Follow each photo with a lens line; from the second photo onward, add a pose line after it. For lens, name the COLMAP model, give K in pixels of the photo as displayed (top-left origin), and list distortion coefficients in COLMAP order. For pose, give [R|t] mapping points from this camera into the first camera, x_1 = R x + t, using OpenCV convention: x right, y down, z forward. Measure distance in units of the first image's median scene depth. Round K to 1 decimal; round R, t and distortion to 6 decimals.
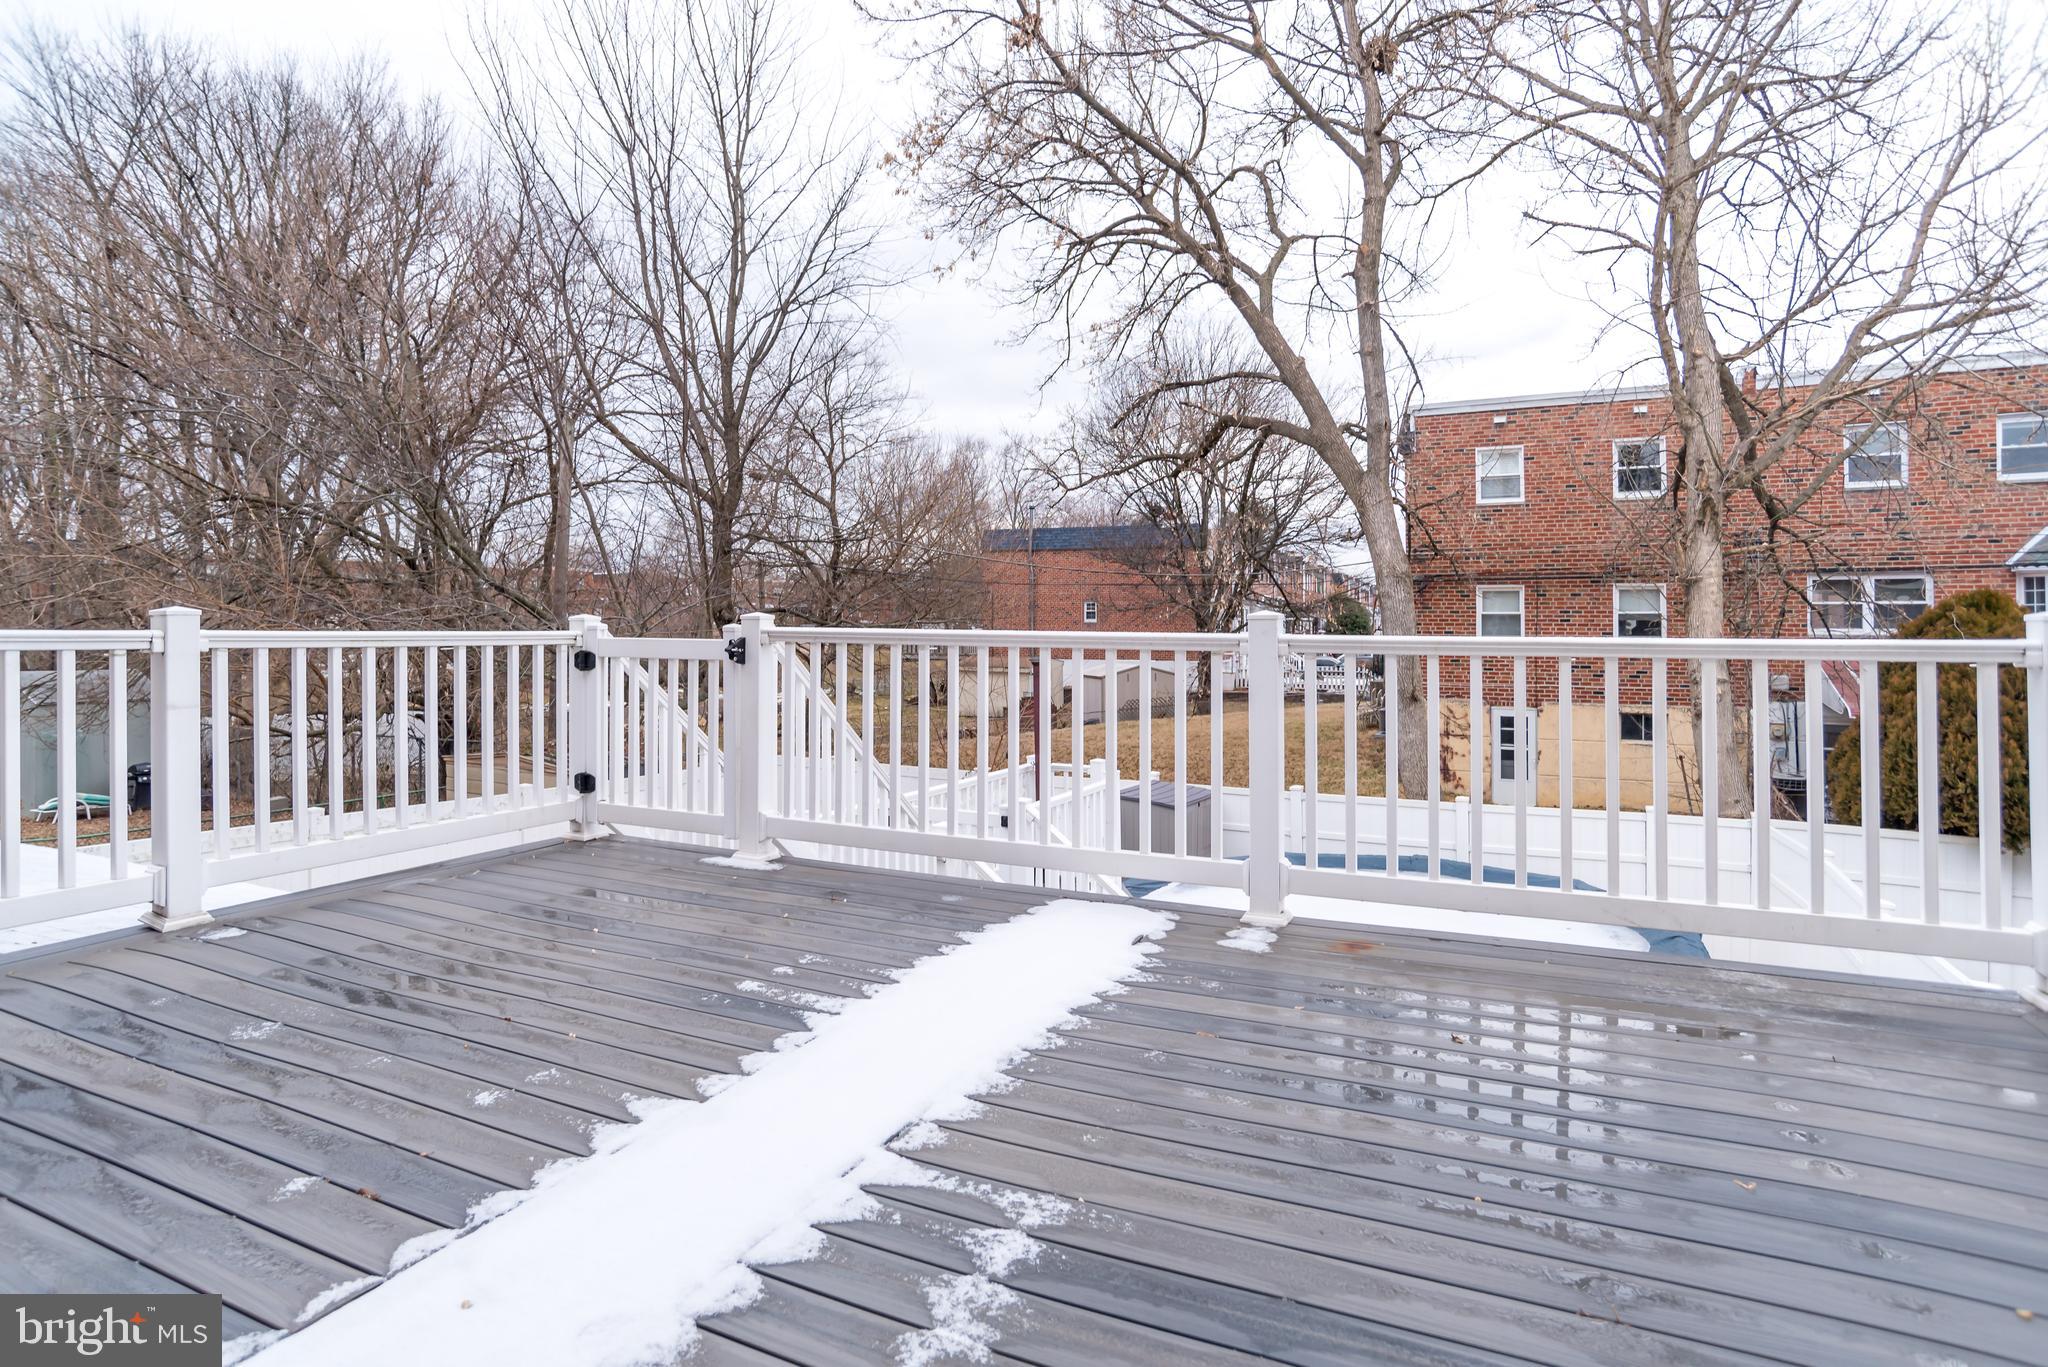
lens RADIAL K [[1068.0, 0, 1027.2], [0, 1068.0, 643.5], [0, 0, 1]] dist [-0.092302, 0.053709]
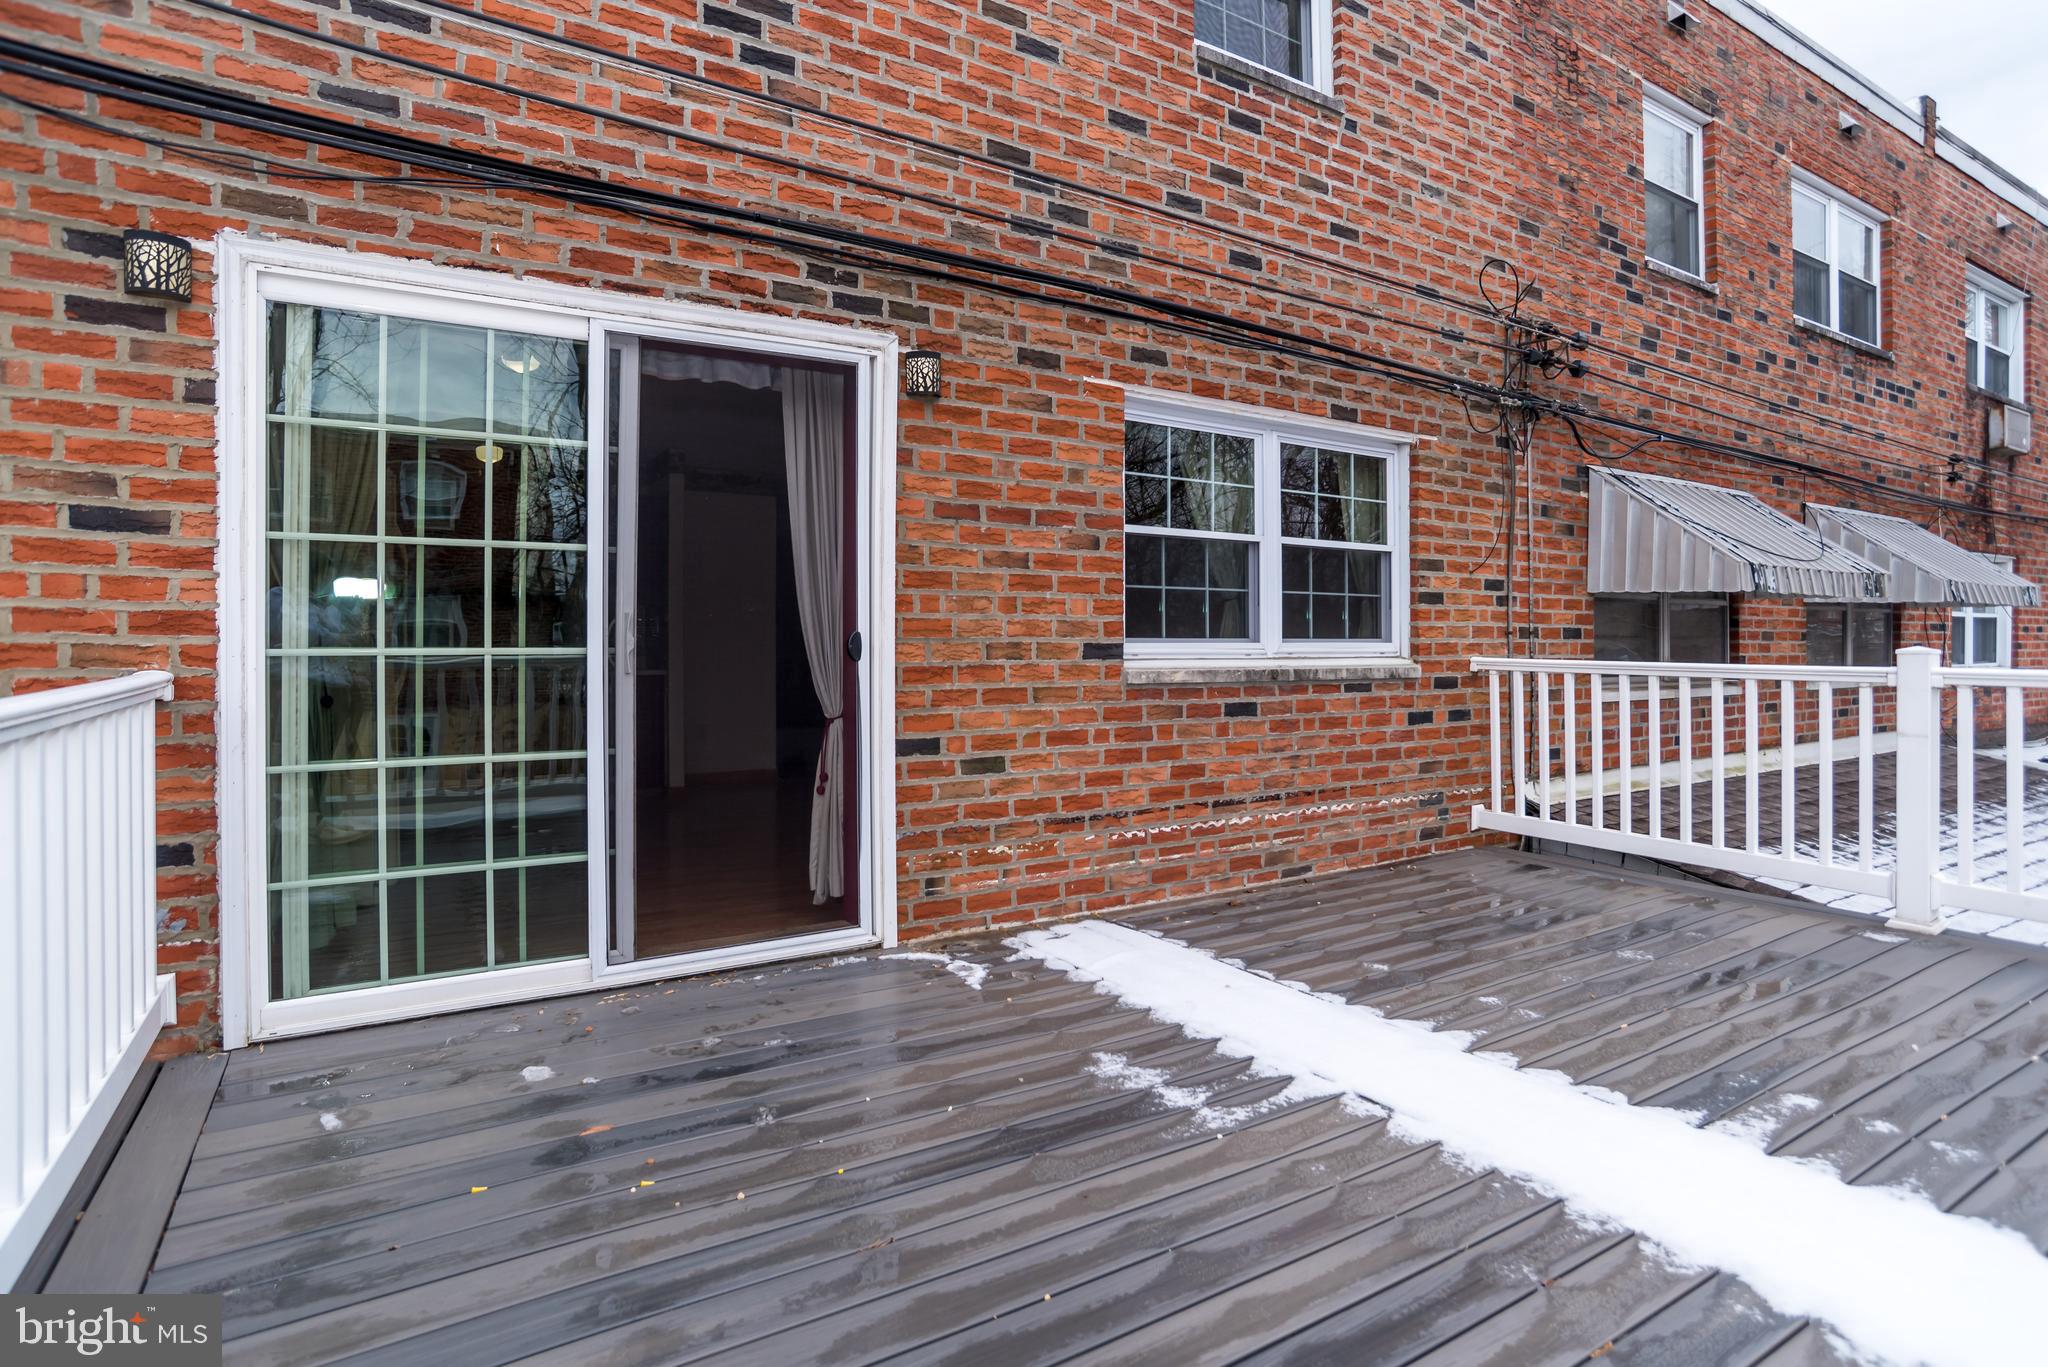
lens RADIAL K [[1068.0, 0, 1027.2], [0, 1068.0, 643.5], [0, 0, 1]] dist [-0.092302, 0.053709]
pose [[-0.550508, -0.006674, -0.834803, 0.917227], [-0.017050, 0.999849, 0.003251, -0.038292], [0.834656, 0.016023, -0.550539, 1.118409]]
